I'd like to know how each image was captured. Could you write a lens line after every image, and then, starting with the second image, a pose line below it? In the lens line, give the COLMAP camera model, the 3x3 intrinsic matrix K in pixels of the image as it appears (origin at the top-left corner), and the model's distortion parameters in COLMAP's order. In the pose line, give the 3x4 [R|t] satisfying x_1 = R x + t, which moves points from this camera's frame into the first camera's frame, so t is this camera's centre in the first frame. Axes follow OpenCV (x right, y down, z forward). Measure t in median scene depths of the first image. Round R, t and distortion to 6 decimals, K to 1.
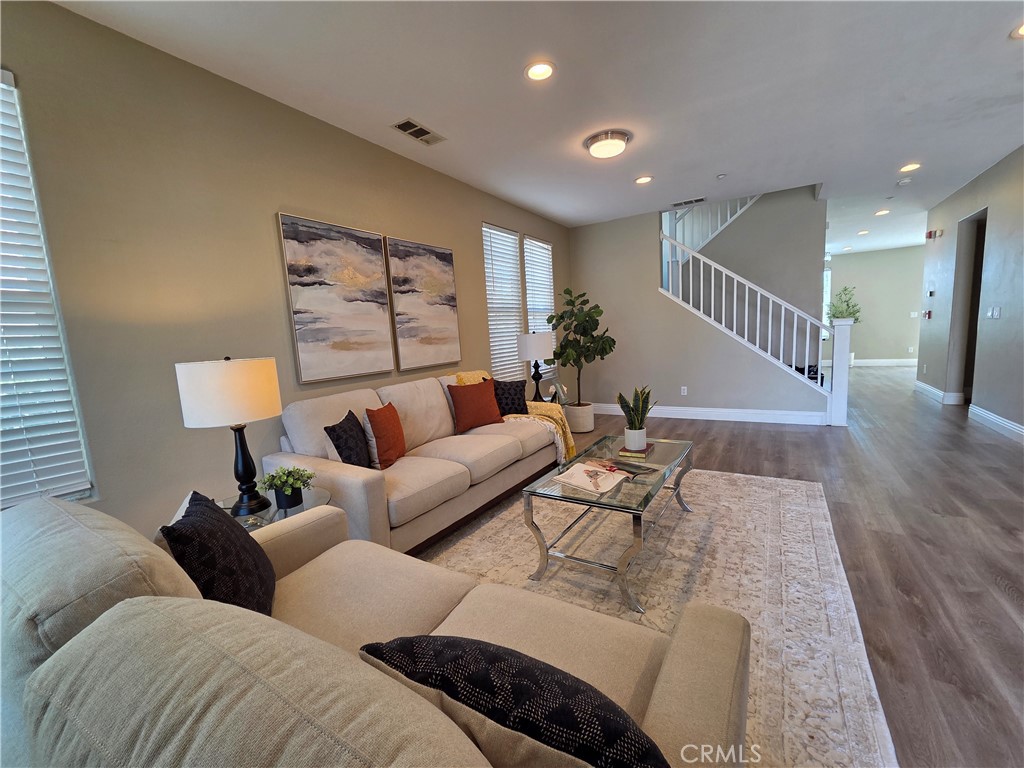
lens RADIAL K [[422.7, 0, 511.3], [0, 422.7, 389.5], [0, 0, 1]] dist [-0.008118, 0.003476]
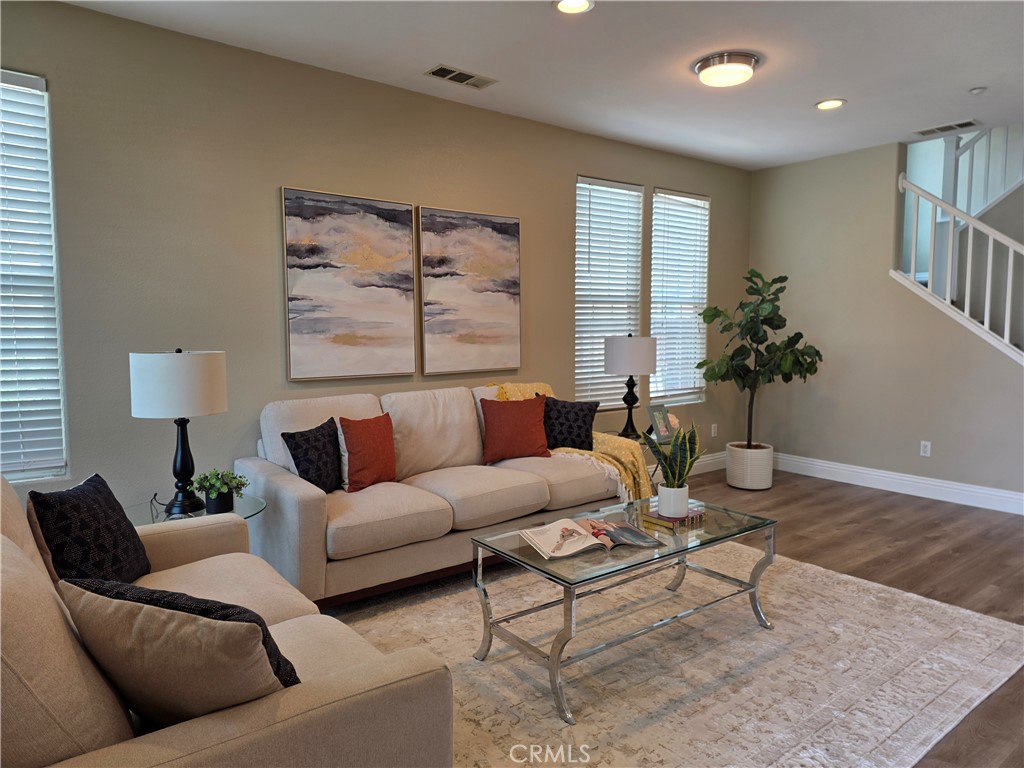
lens RADIAL K [[672.1, 0, 517.5], [0, 672.1, 376.2], [0, 0, 1]] dist [0.093882, -0.082749]
pose [[0.939355, 0.086014, -0.331984, 0.322760], [-0.099452, 0.994761, -0.023667, -0.029605], [0.328209, 0.055248, 0.942988, -0.126897]]
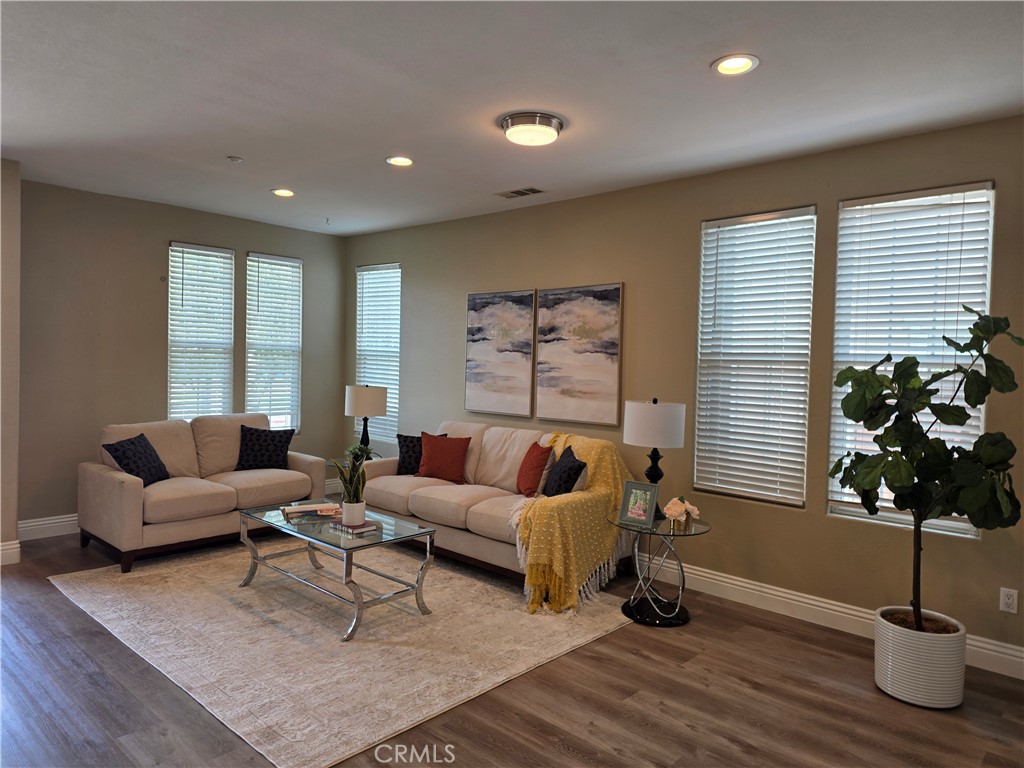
lens RADIAL K [[672.1, 0, 517.5], [0, 672.1, 376.2], [0, 0, 1]] dist [0.093882, -0.082749]
pose [[-0.187019, 0.072653, -0.979666, 1.328900], [-0.142016, 0.984786, 0.100143, -0.302601], [0.972037, 0.157857, -0.173856, 1.240189]]
